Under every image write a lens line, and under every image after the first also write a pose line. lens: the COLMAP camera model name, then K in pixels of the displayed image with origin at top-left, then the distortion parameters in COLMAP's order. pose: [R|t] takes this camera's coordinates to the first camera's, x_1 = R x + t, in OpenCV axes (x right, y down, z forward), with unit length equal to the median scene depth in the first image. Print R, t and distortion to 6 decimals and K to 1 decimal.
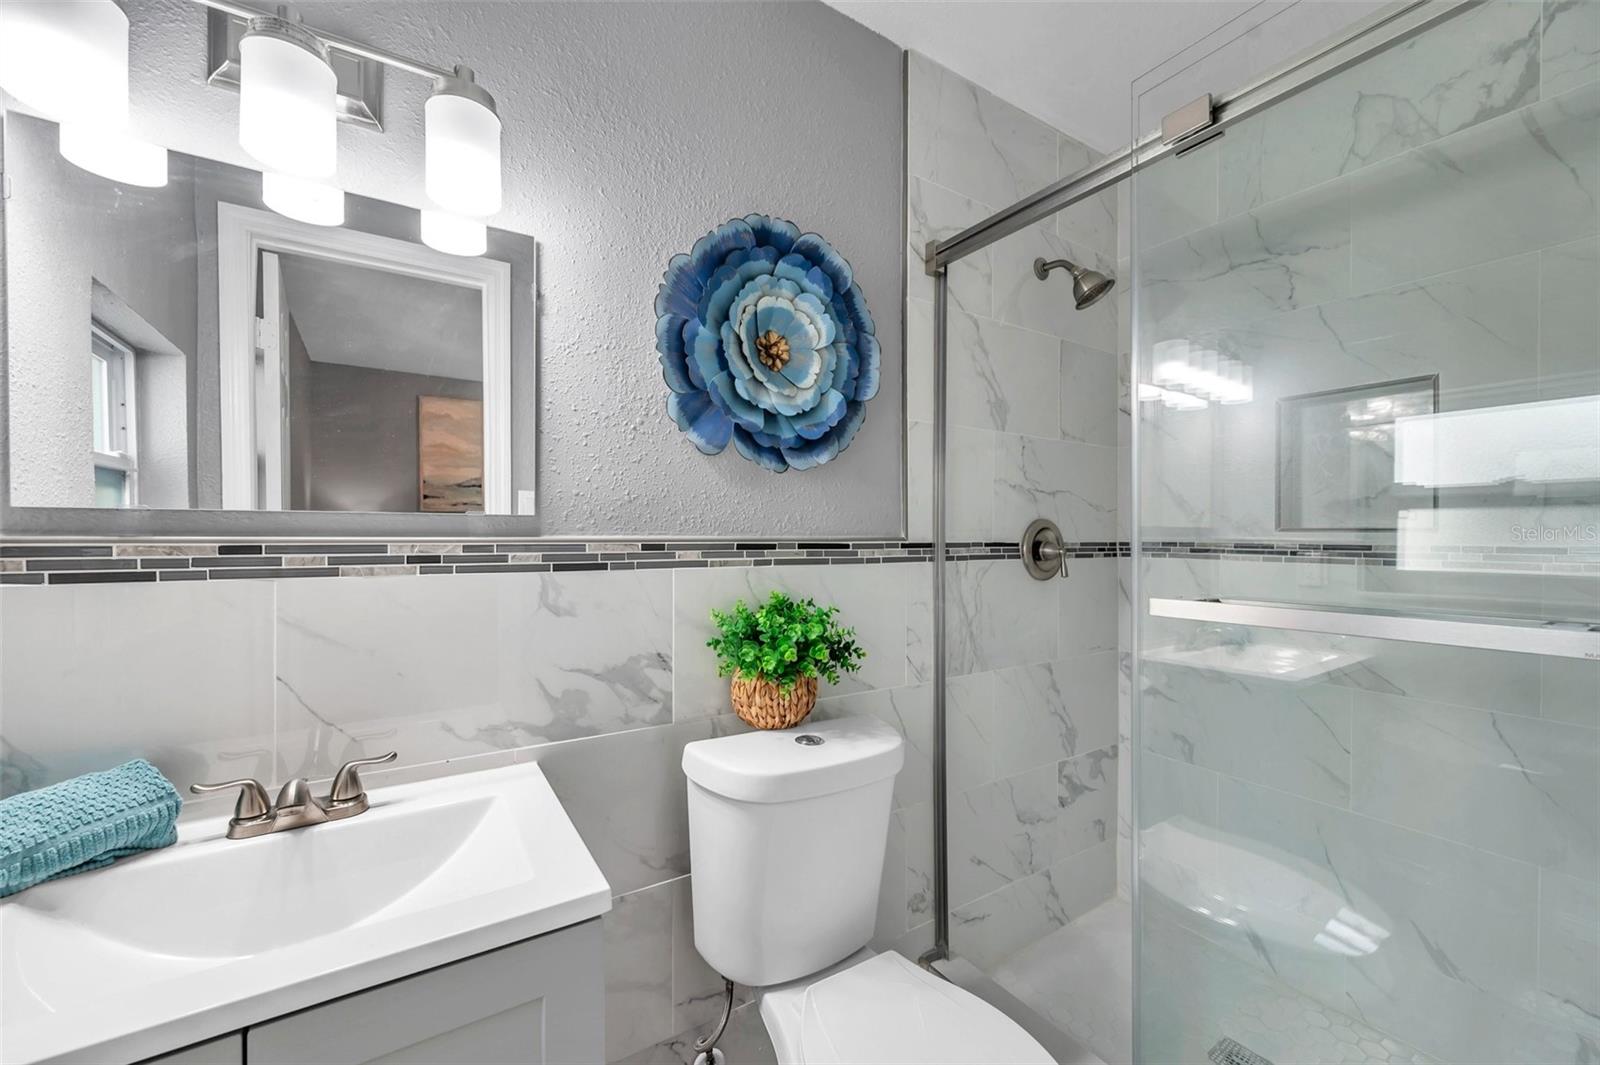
lens RADIAL K [[638.4, 0, 808.3], [0, 638.4, 537.9], [0, 0, 1]] dist [0.000971, -0.000379]
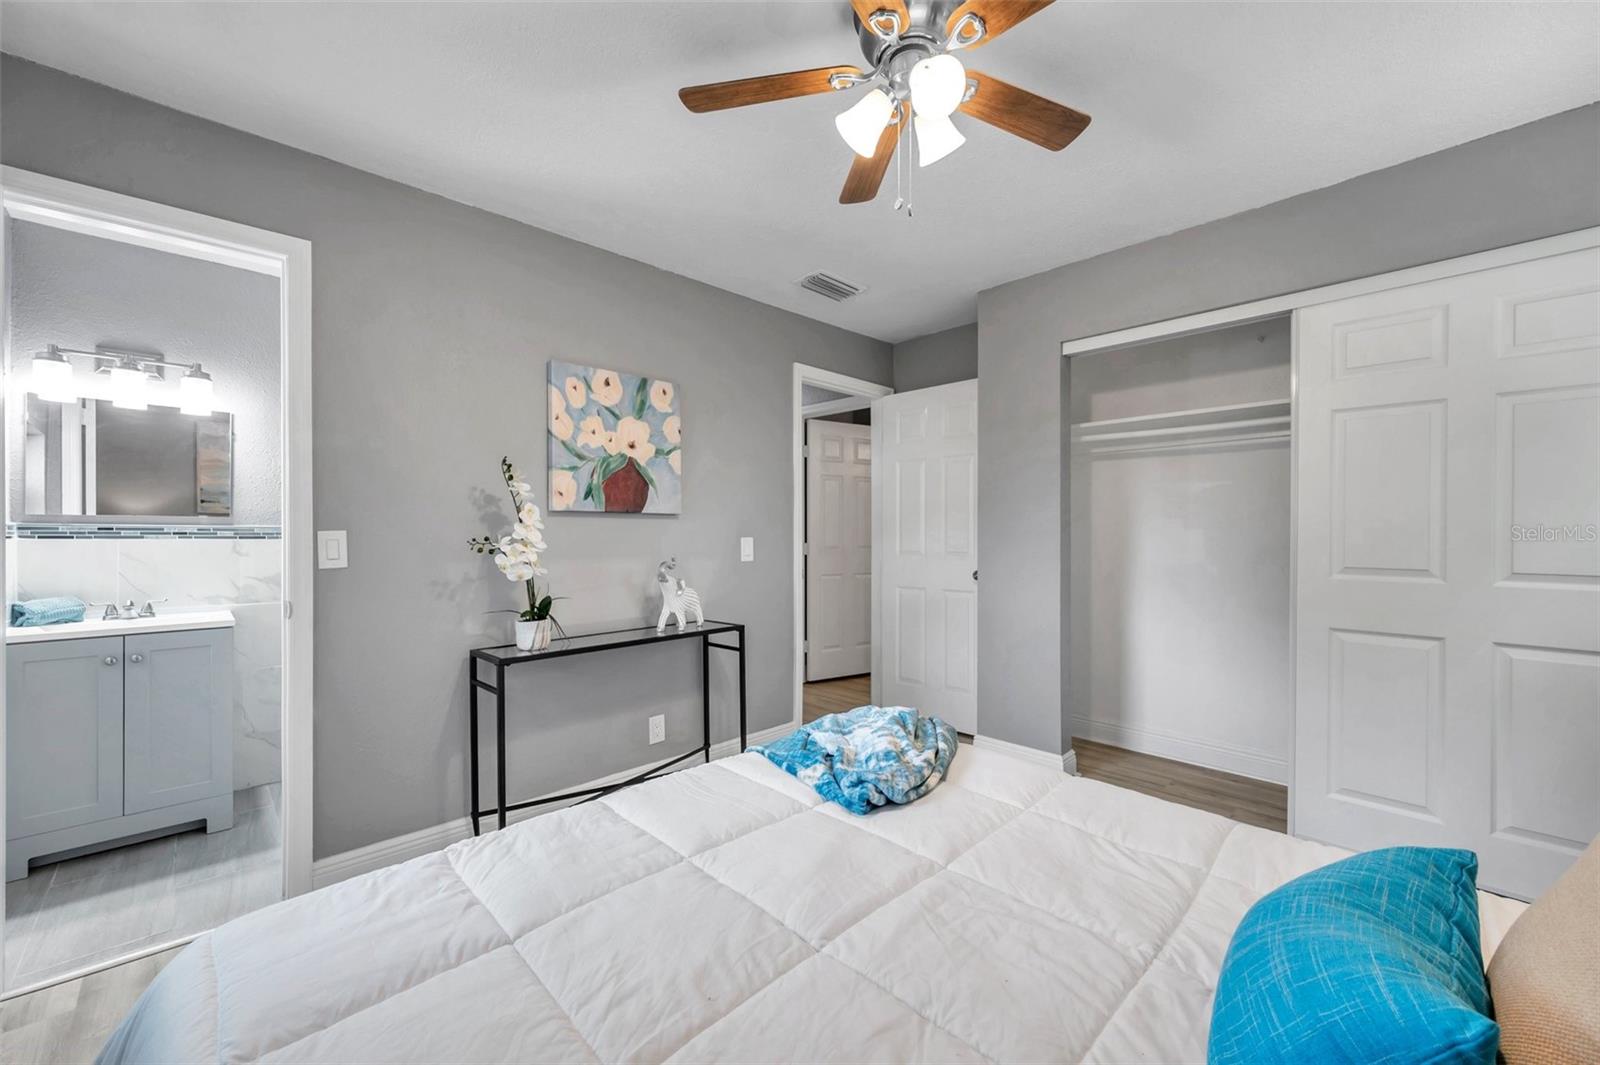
lens RADIAL K [[638.4, 0, 801.3], [0, 638.4, 530.2], [0, 0, 1]] dist [0.000971, -0.000379]
pose [[0.980320, 0.000159, 0.197417, 1.475678], [0.002860, 0.999883, -0.015003, 0.068818], [-0.197396, 0.015273, 0.980205, -2.221561]]
